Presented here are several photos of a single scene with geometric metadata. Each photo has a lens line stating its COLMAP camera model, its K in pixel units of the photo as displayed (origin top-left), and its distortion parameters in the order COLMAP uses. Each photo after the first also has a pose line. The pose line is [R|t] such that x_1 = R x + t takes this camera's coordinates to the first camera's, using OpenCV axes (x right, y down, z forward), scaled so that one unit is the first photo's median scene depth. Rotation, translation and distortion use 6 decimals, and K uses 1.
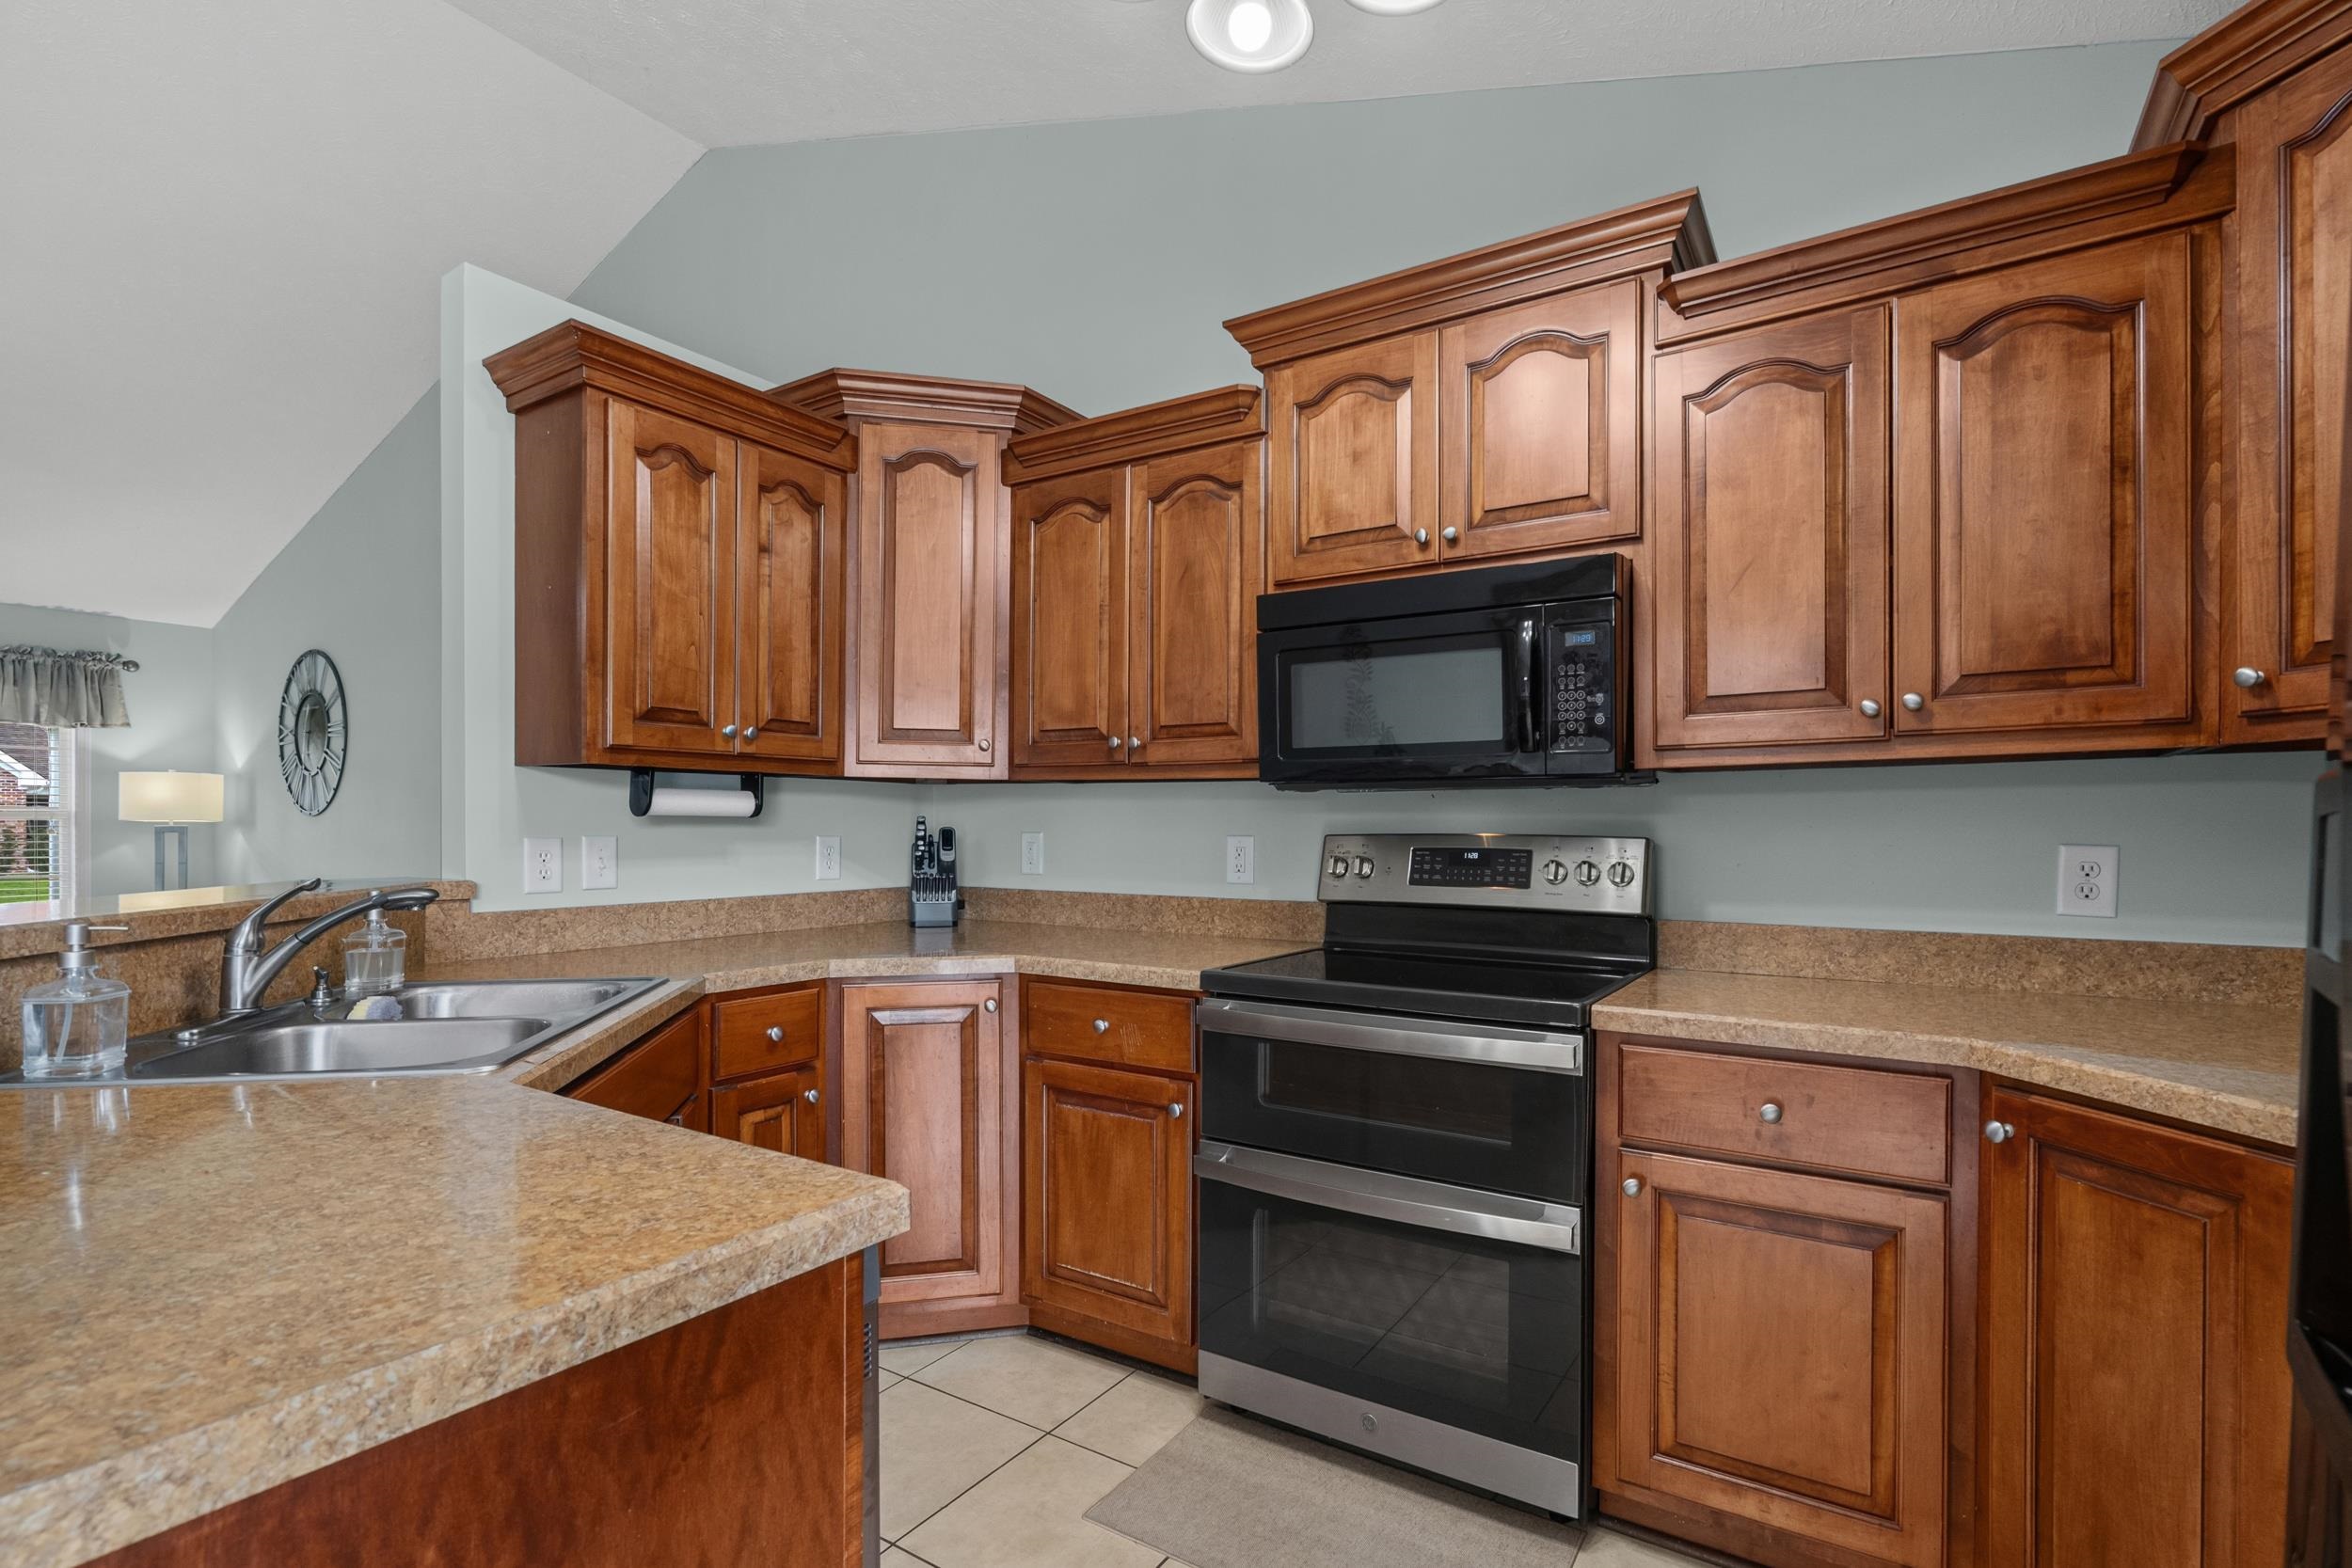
lens RADIAL K [[1101.4, 0, 1181.8], [0, 1101.4, 834.1], [0, 0, 1]] dist [-0.026802, 0.019562]
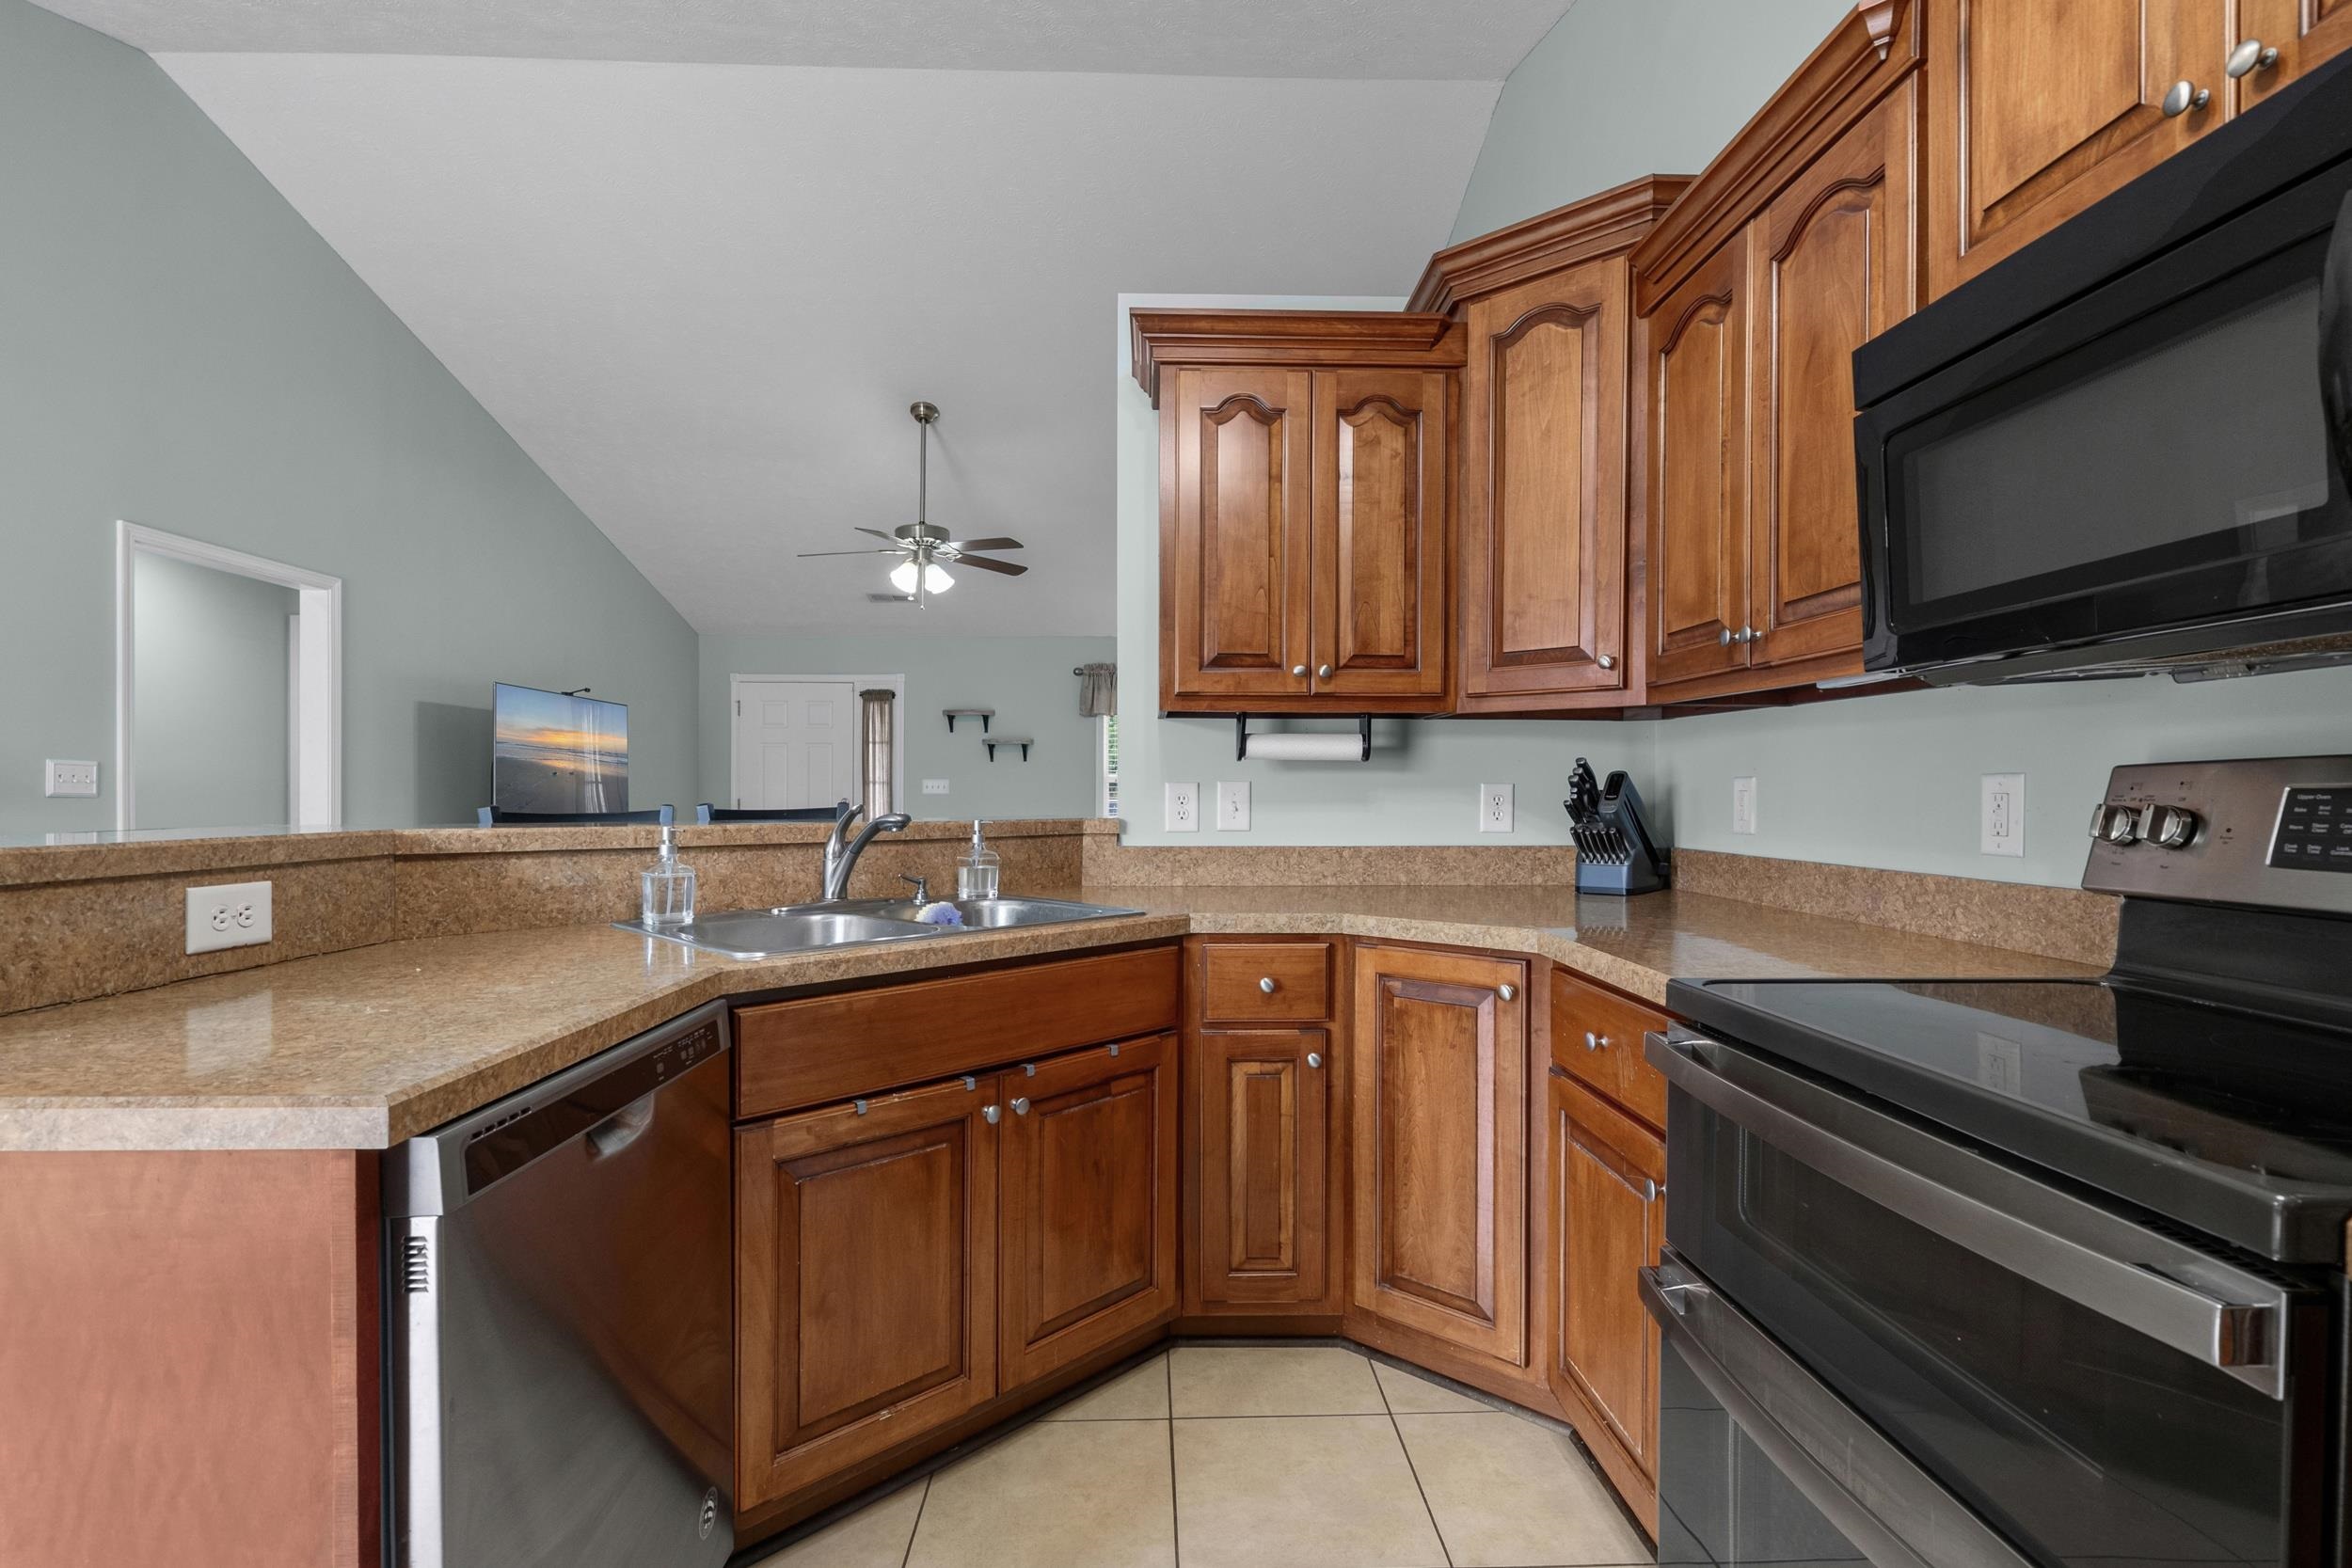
lens RADIAL K [[1083.6, 0, 1174.2], [0, 1083.6, 797.5], [0, 0, 1]] dist [-0.003061, 0.000295]
pose [[0.570549, 0.001827, -0.821262, 0.287022], [-0.006262, 0.999978, -0.002126, 0.019131], [0.821240, 0.006356, 0.570548, 0.329092]]
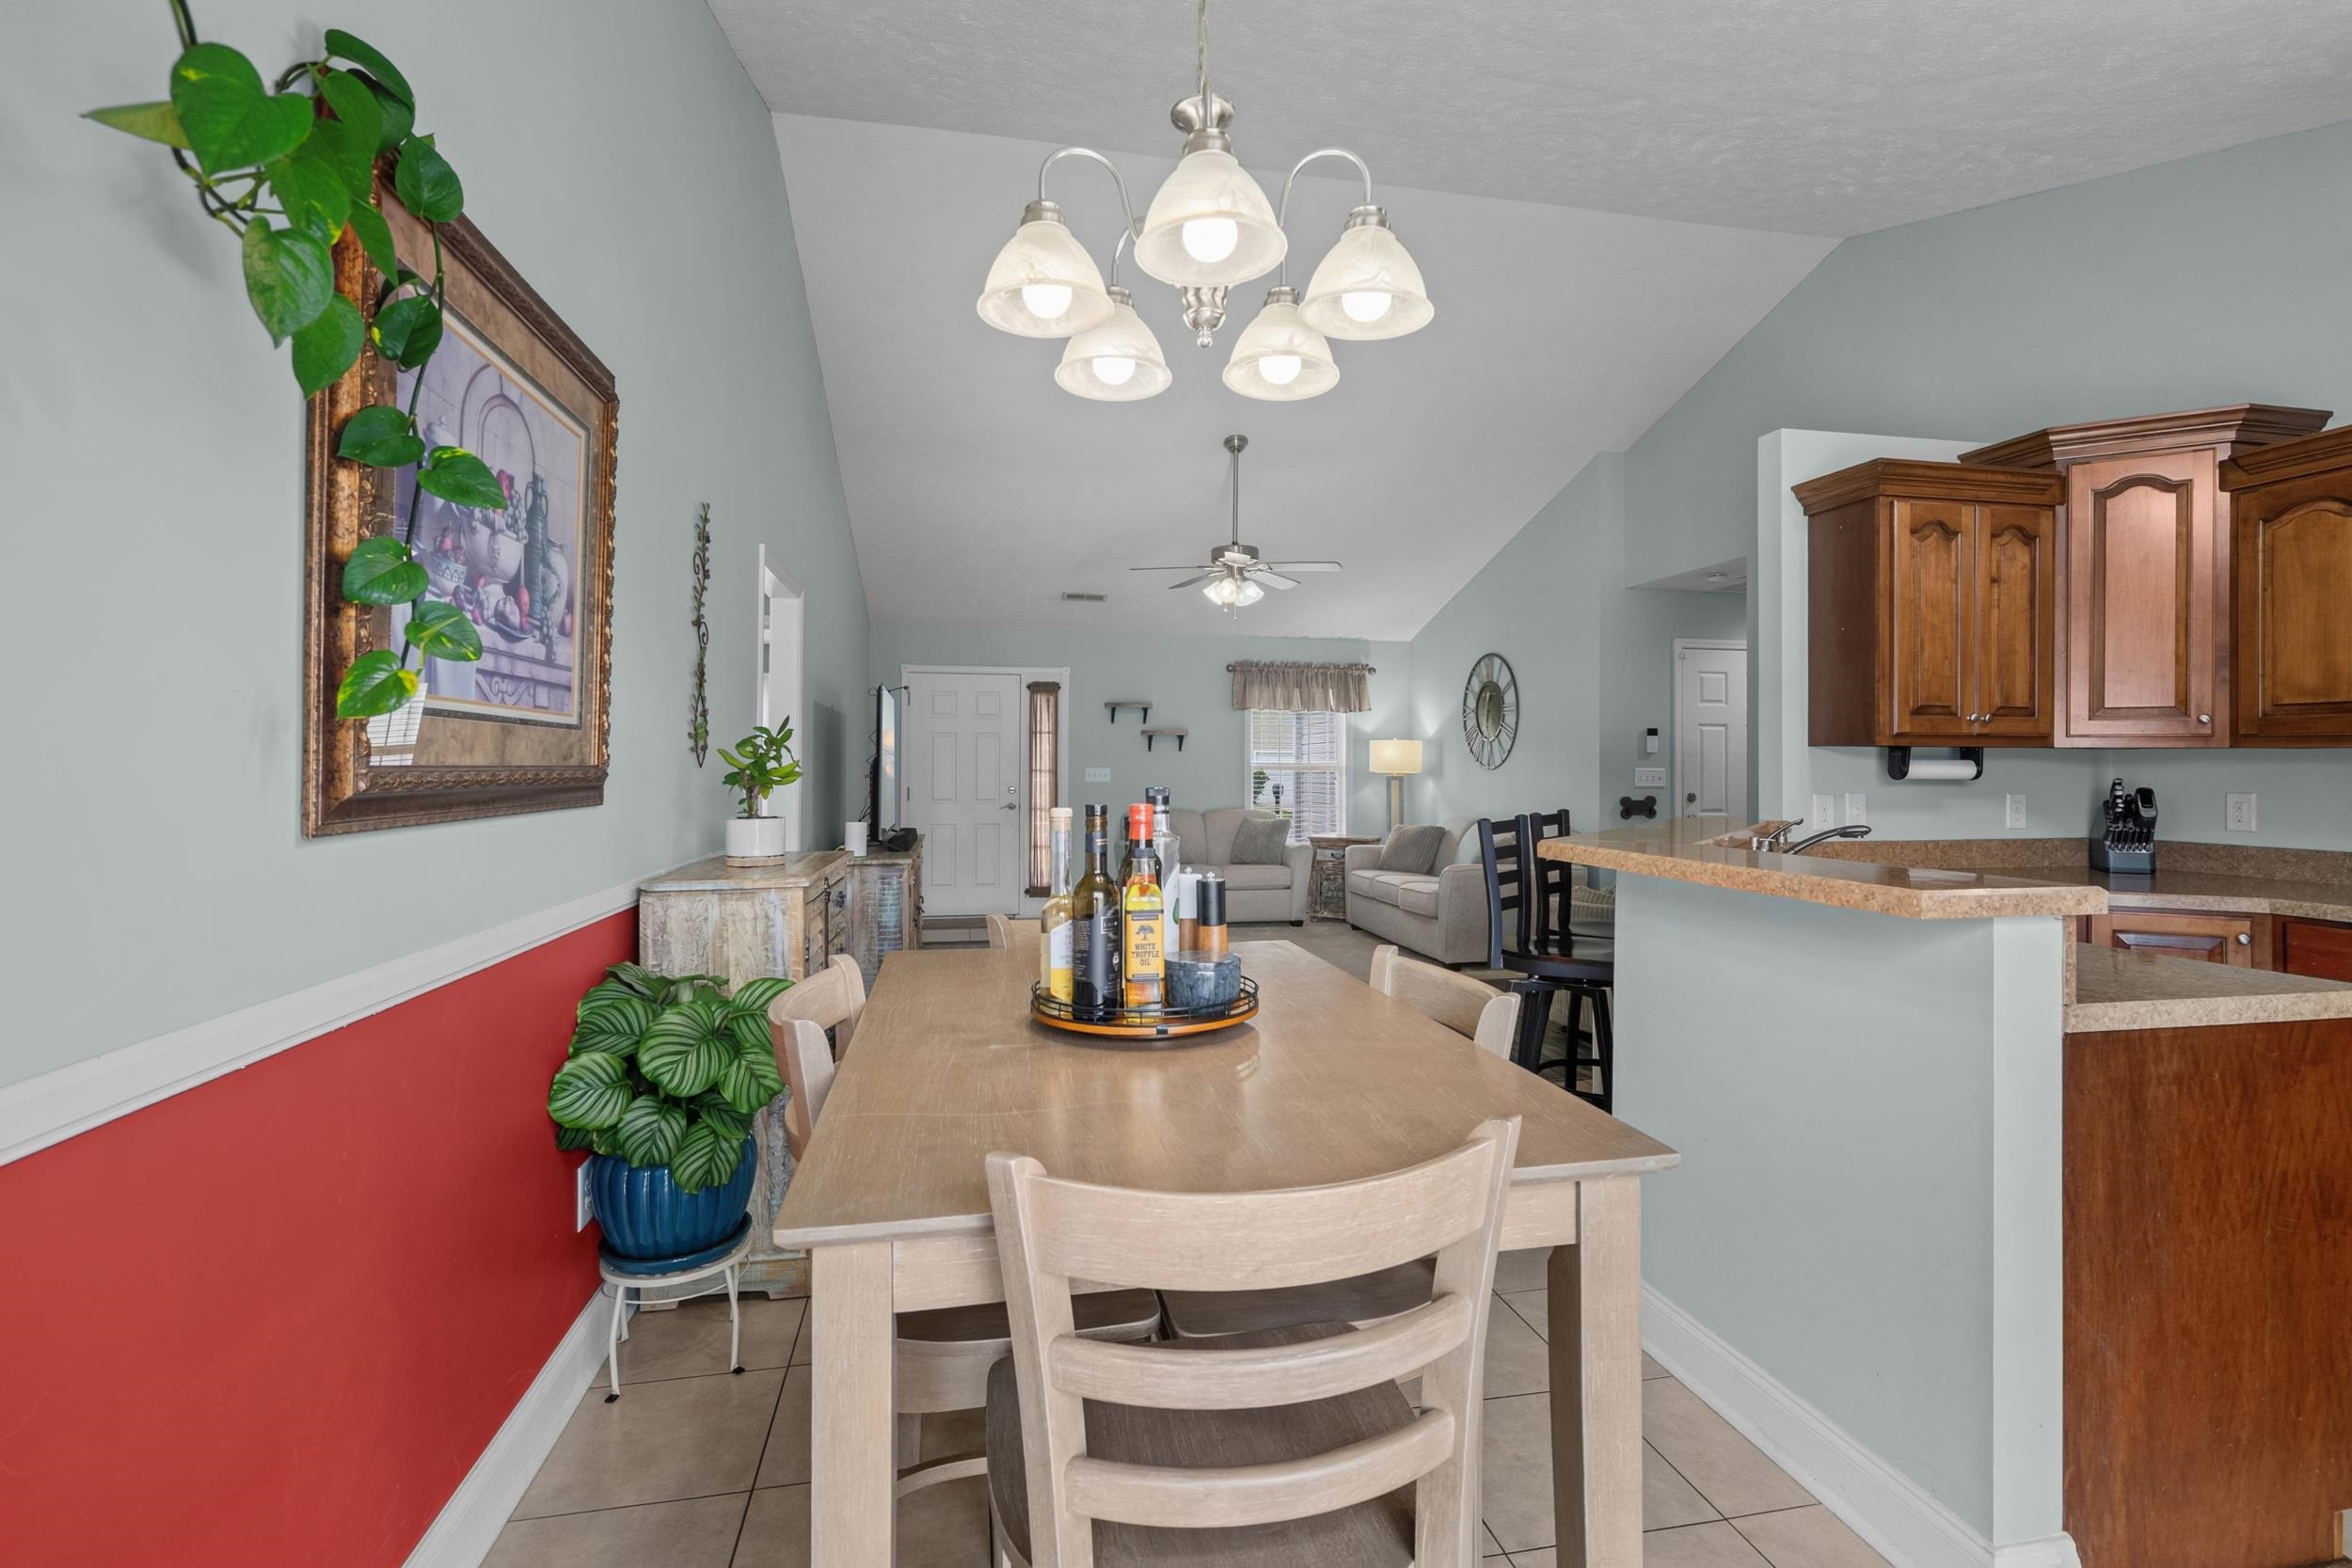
lens RADIAL K [[1092.4, 0, 1193.4], [0, 1092.4, 758.0], [0, 0, 1]] dist [-0.001671, 0.000430]
pose [[0.705637, -0.006723, -0.708542, -0.121584], [-0.005730, 0.999868, -0.015194, -0.016534], [0.708550, 0.014781, 0.705505, -0.596298]]
